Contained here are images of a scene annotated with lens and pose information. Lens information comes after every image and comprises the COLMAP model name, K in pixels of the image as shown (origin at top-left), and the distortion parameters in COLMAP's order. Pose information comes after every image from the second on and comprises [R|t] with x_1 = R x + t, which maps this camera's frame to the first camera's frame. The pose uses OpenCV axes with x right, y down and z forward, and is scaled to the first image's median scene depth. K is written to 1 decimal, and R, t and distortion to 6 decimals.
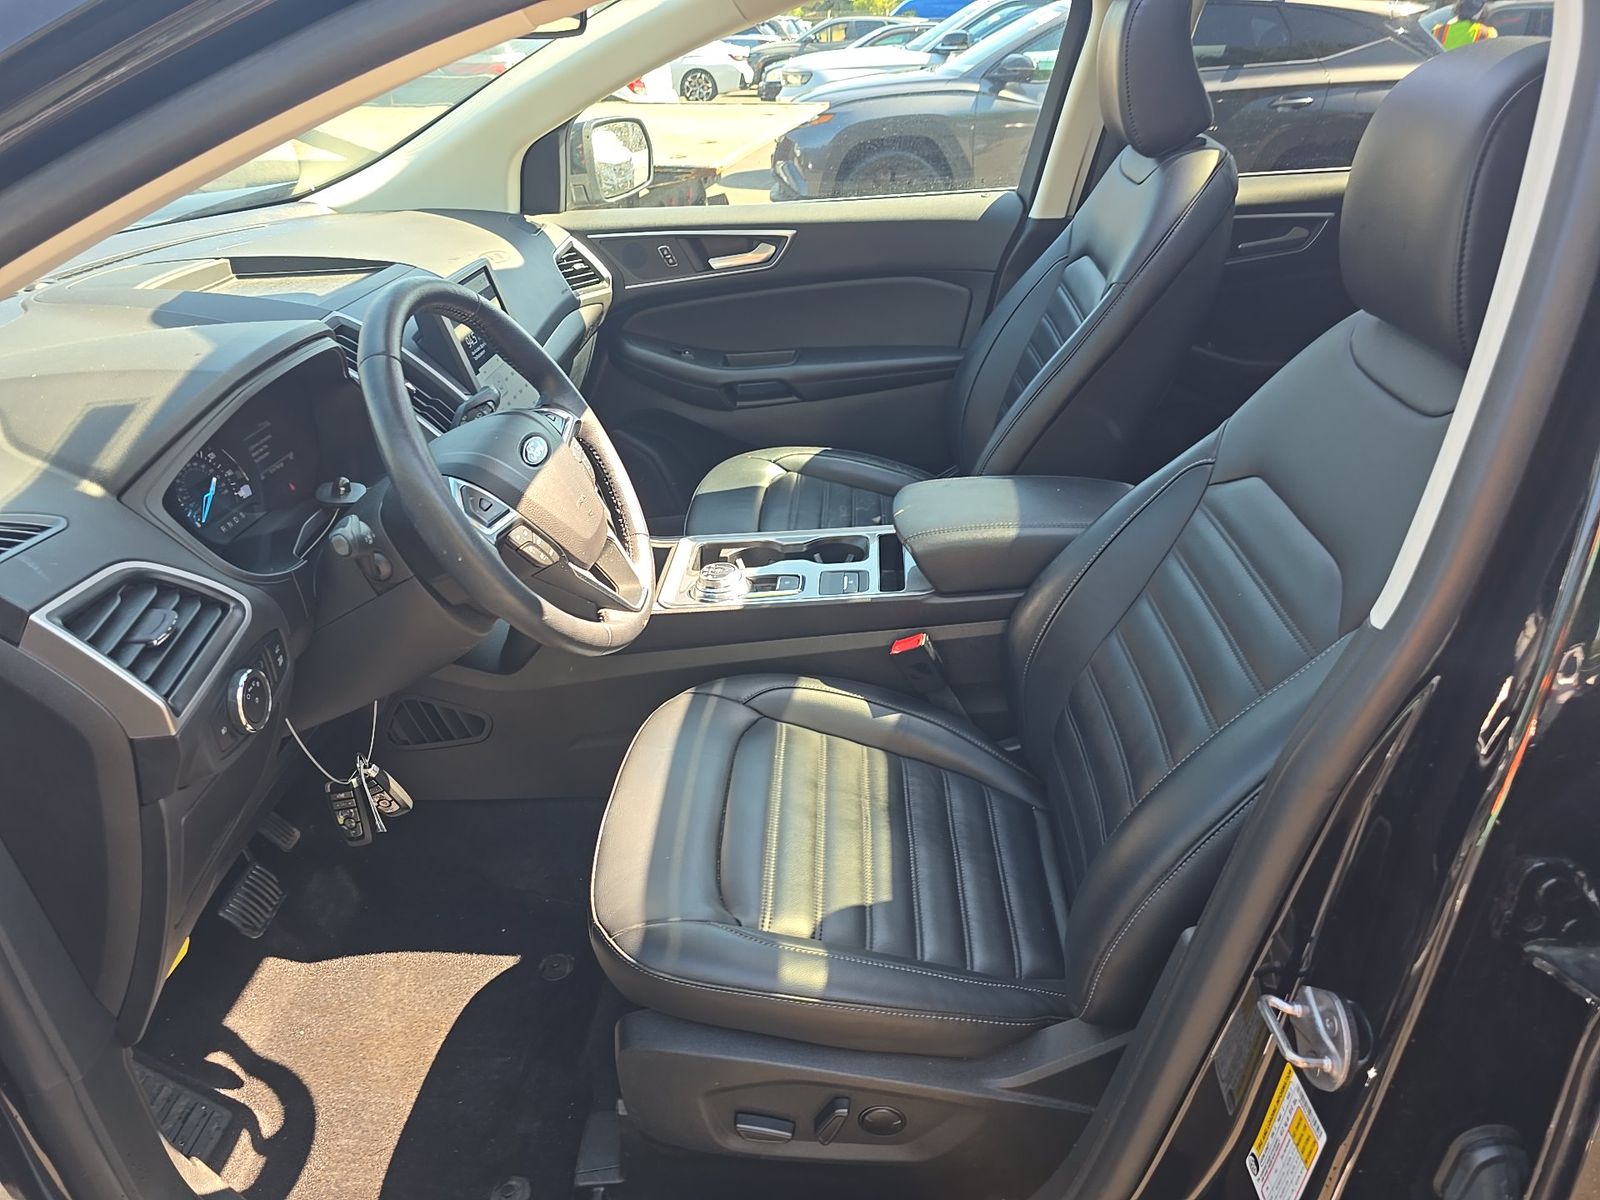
lens RADIAL K [[1030.9, 0, 800.0], [0, 1030.9, 600.0], [0, 0, 1]] dist [0.009811, -0.028533]
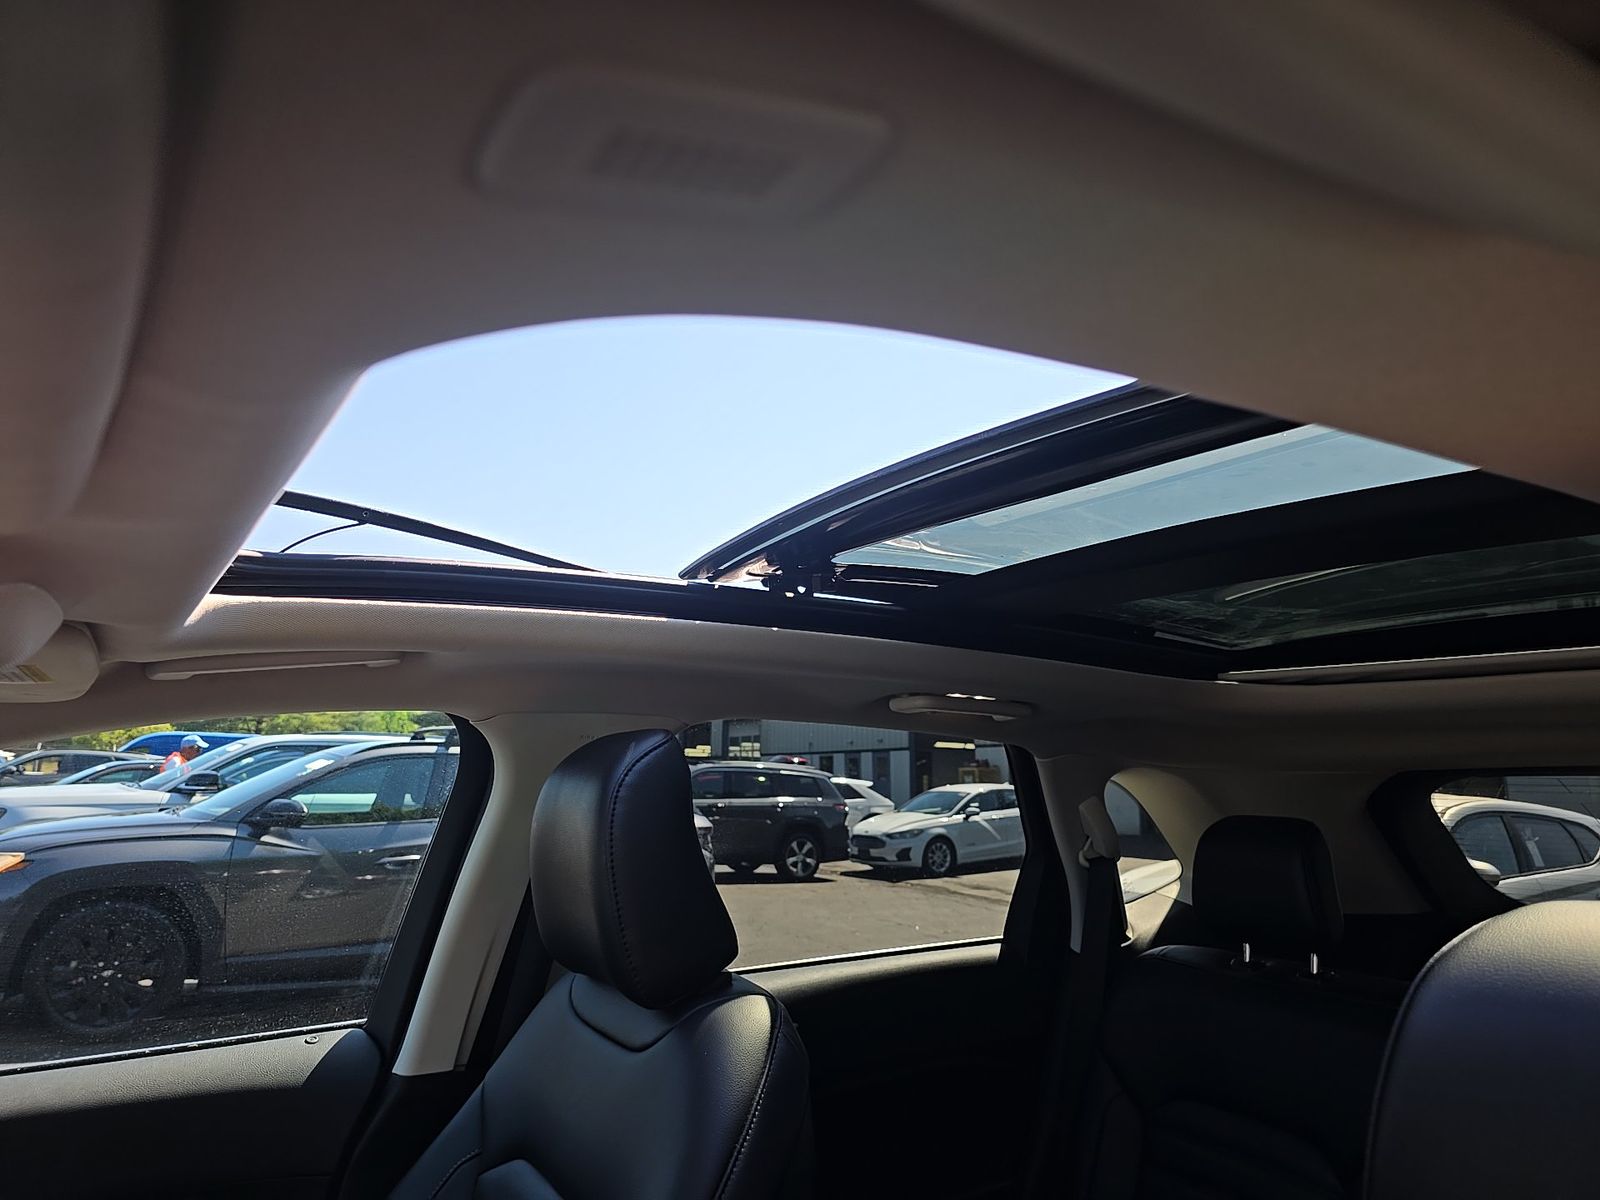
lens RADIAL K [[1030.9, 0, 800.0], [0, 1030.9, 600.0], [0, 0, 1]] dist [0.009811, -0.028533]
pose [[0.790673, 0.137879, 0.596512, 0.002036], [0.264449, 0.801823, -0.535860, -0.055767], [-0.552180, 0.581437, 0.597518, 0.091085]]
